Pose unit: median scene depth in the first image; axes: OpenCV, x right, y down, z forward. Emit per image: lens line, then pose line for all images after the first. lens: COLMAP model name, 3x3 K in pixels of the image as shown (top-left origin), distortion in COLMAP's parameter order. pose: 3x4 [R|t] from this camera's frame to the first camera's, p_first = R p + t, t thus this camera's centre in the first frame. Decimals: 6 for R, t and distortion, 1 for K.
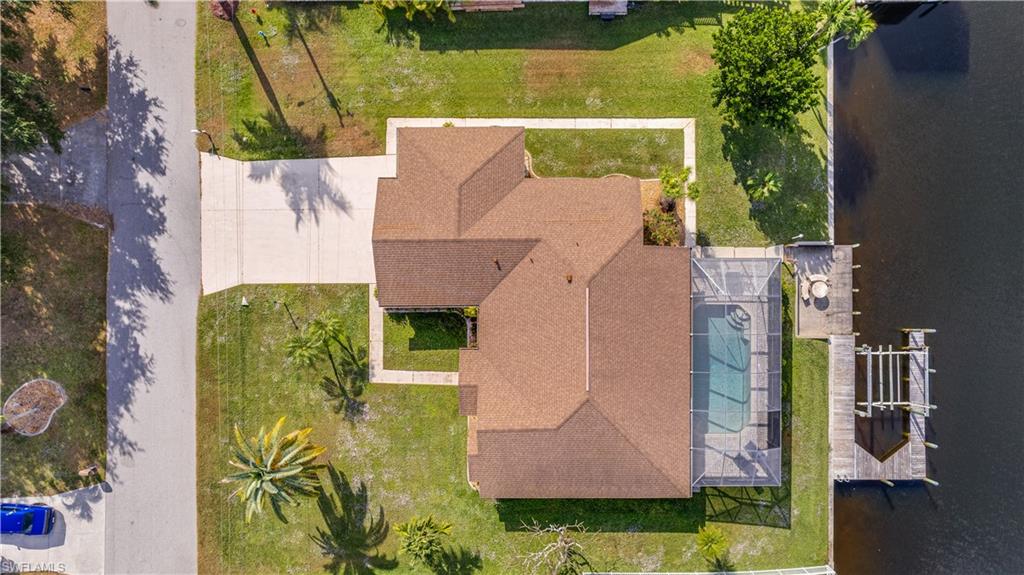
lens RADIAL K [[648.8, 0, 512.0], [0, 648.8, 287.5], [0, 0, 1]] dist [-0.007890, 0.001652]
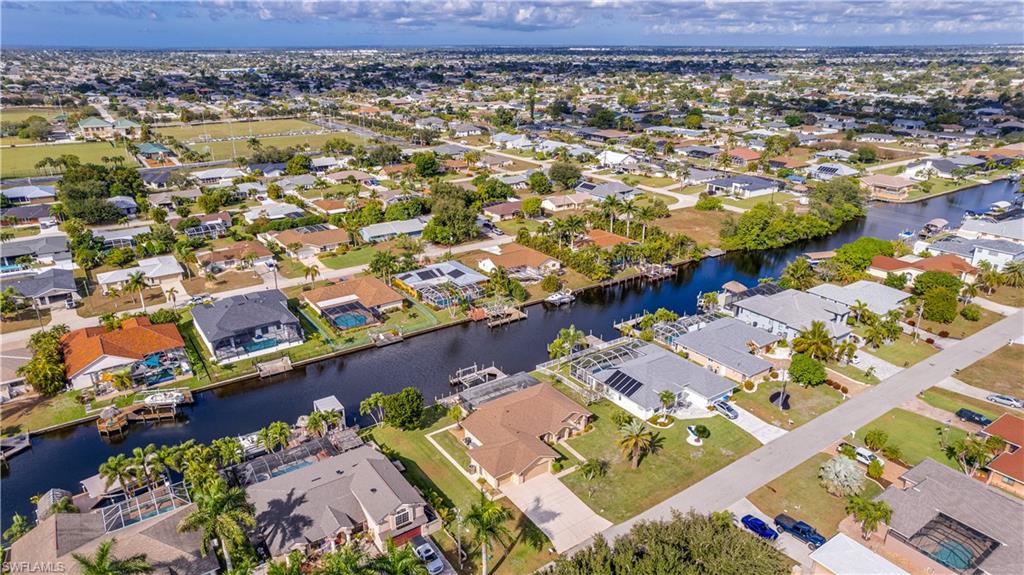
lens RADIAL K [[648.8, 0, 512.0], [0, 648.8, 287.5], [0, 0, 1]] dist [-0.007890, 0.001652]
pose [[-0.574826, -0.297353, 0.762336, -1.624938], [0.818219, -0.197933, 0.539759, -1.200987], [-0.009607, 0.934026, 0.357077, -0.409361]]
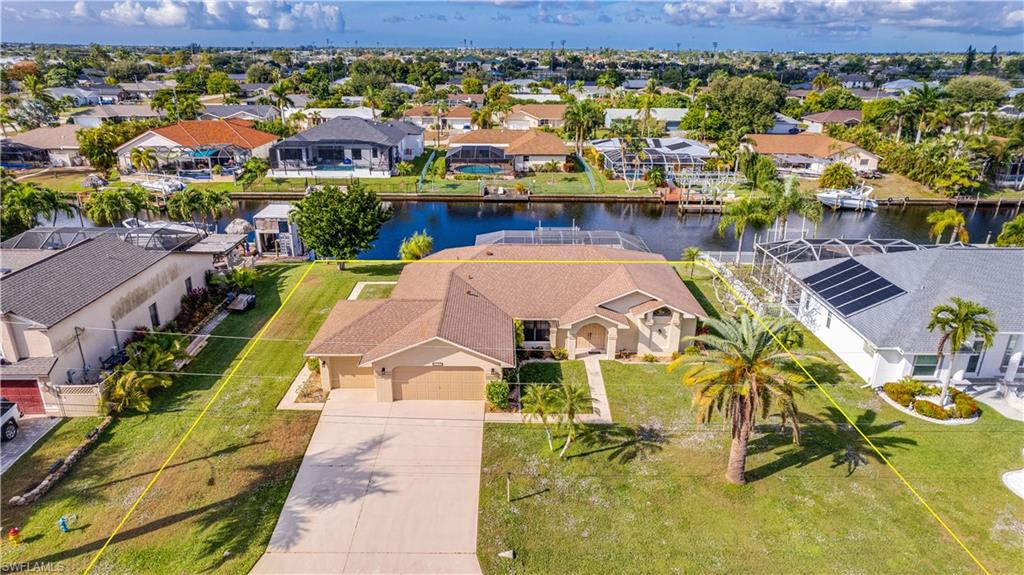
lens RADIAL K [[648.8, 0, 512.0], [0, 648.8, 287.5], [0, 0, 1]] dist [-0.007890, 0.001652]
pose [[0.002290, -0.337605, 0.941285, -0.886312], [0.999906, 0.013481, 0.002403, 0.022060], [-0.013501, 0.941191, 0.337604, 0.583750]]
